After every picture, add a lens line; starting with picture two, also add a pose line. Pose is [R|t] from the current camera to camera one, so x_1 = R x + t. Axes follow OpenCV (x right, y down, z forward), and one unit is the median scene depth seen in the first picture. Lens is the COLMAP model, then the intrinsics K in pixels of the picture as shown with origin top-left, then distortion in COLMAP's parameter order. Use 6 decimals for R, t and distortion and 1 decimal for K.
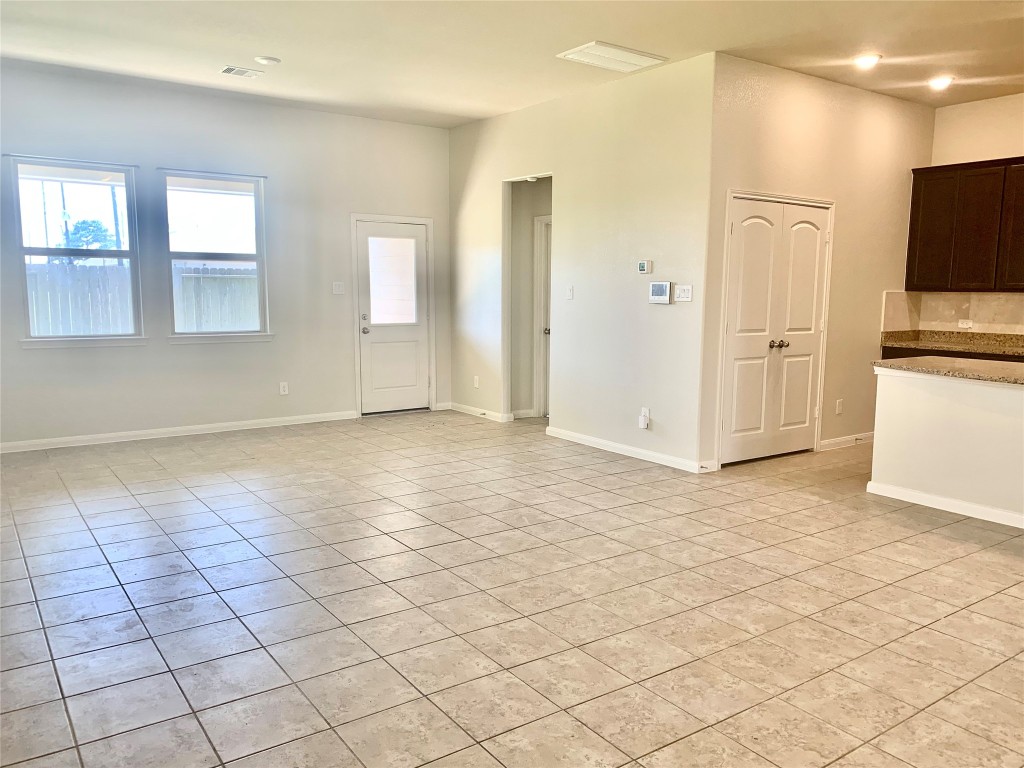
lens RADIAL K [[777.0, 0, 515.9], [0, 777.0, 383.0], [0, 0, 1]] dist [0.040939, -0.038593]
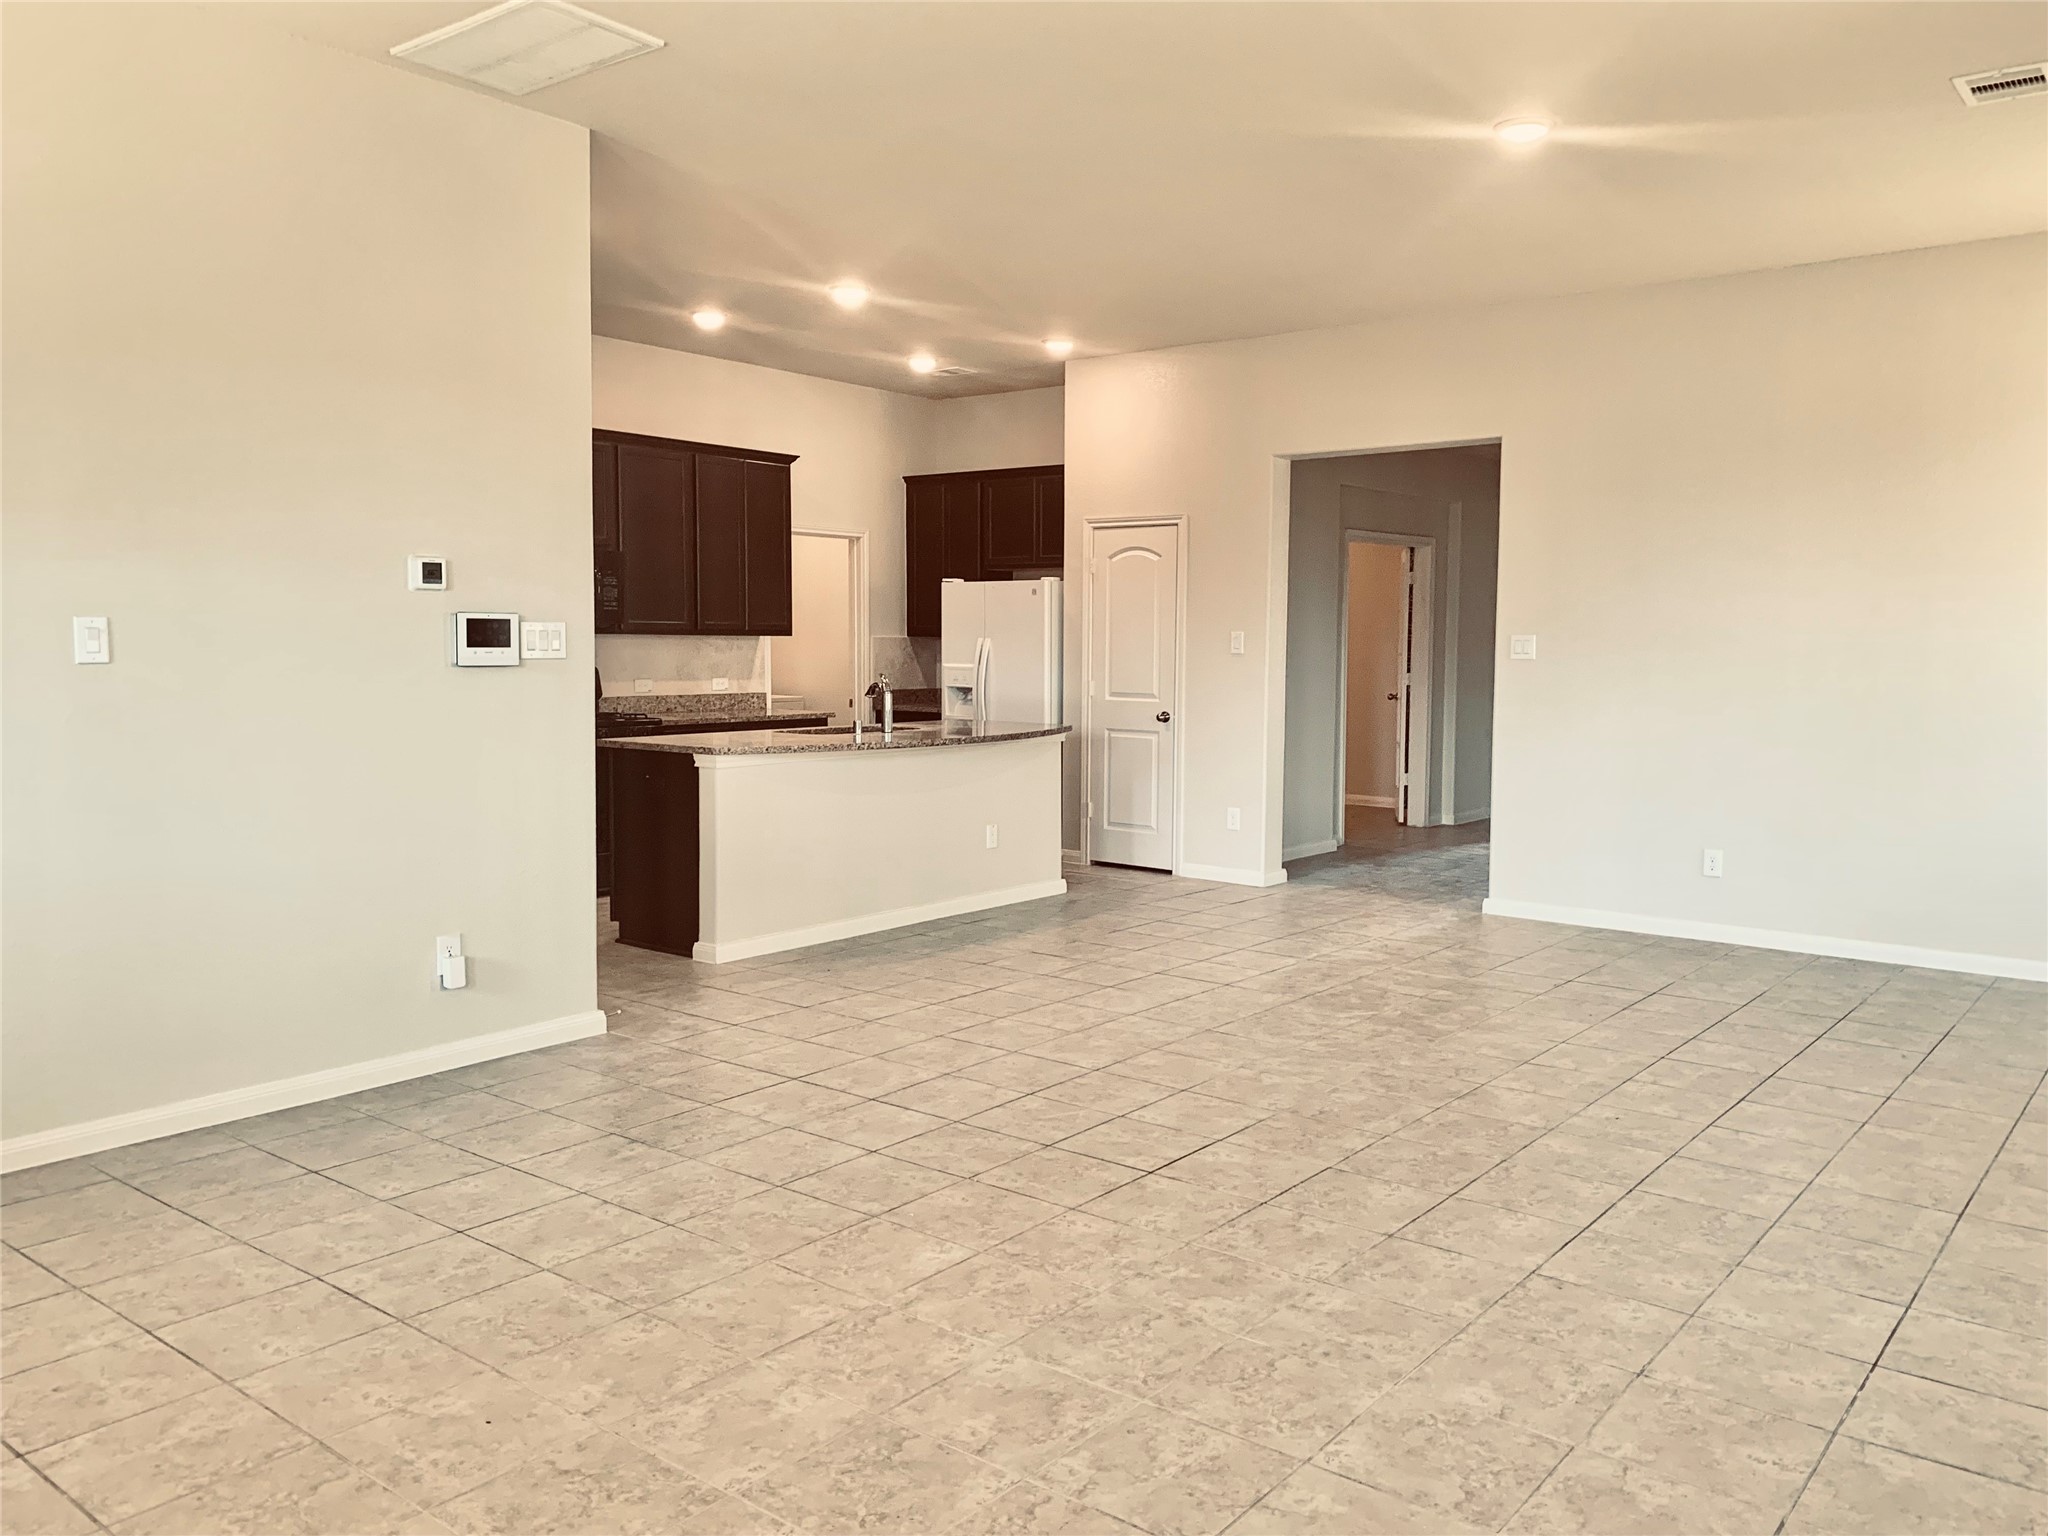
lens RADIAL K [[1554.0, 0, 1027.9], [0, 1554.0, 759.0], [0, 0, 1]] dist [0.040939, -0.038593]
pose [[-0.277584, -0.087654, 0.956694, -0.784001], [0.106075, 0.986944, 0.121203, -0.142412], [-0.954827, 0.135125, -0.264662, 1.102176]]
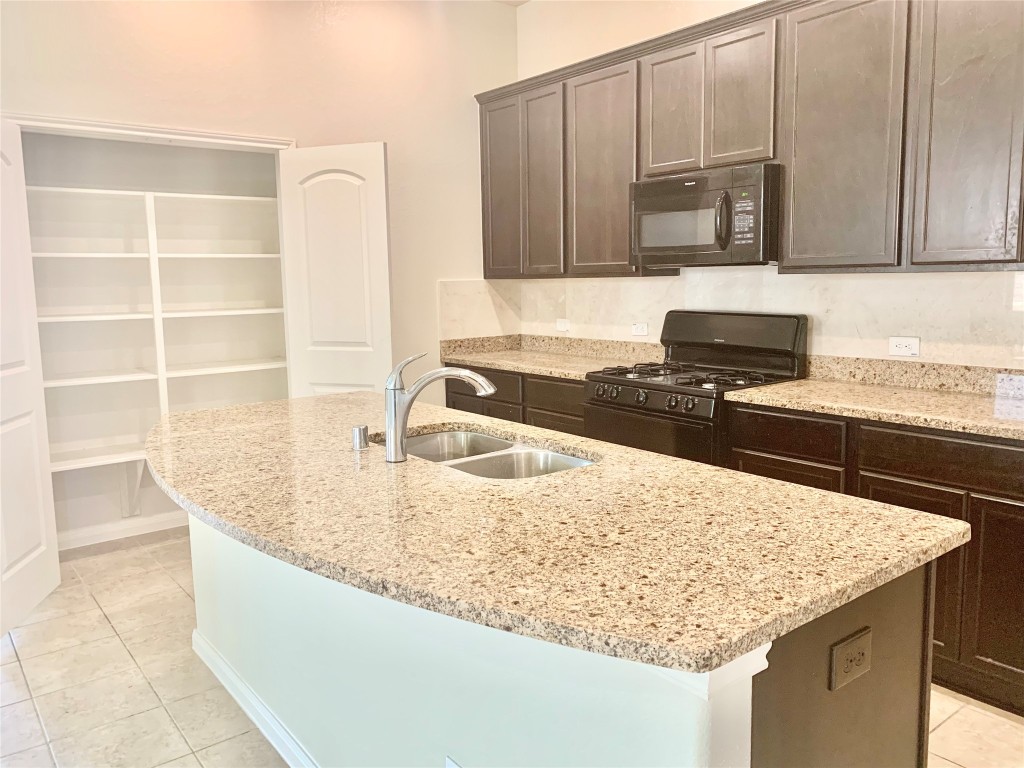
lens RADIAL K [[777.0, 0, 502.3], [0, 777.0, 383.4], [0, 0, 1]] dist [0.040939, -0.038593]
pose [[0.998715, -0.038082, 0.033426, 0.677893], [0.037639, 0.999196, 0.013787, -0.049521], [-0.033924, -0.012511, 0.999346, 0.453452]]
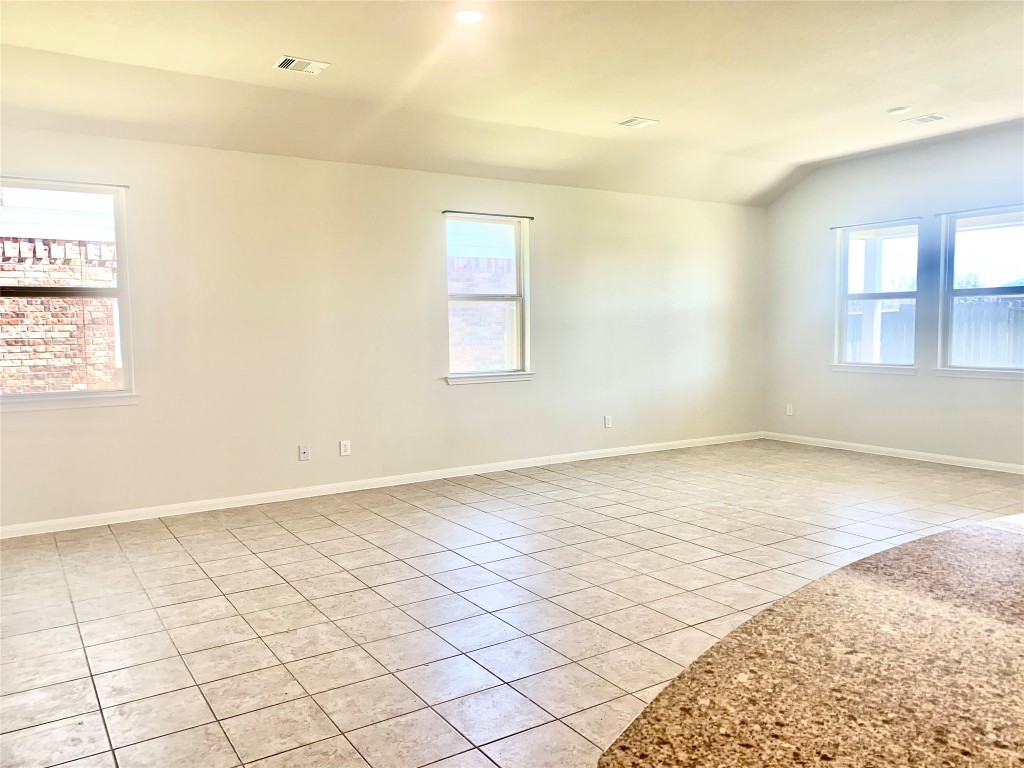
lens RADIAL K [[777.0, 0, 514.3], [0, 777.0, 379.4], [0, 0, 1]] dist [0.040939, -0.038593]
pose [[-0.030900, 0.062218, -0.997584, 0.881362], [-0.112280, 0.991528, 0.065319, -0.067716], [0.993196, 0.114027, -0.023652, 0.611952]]
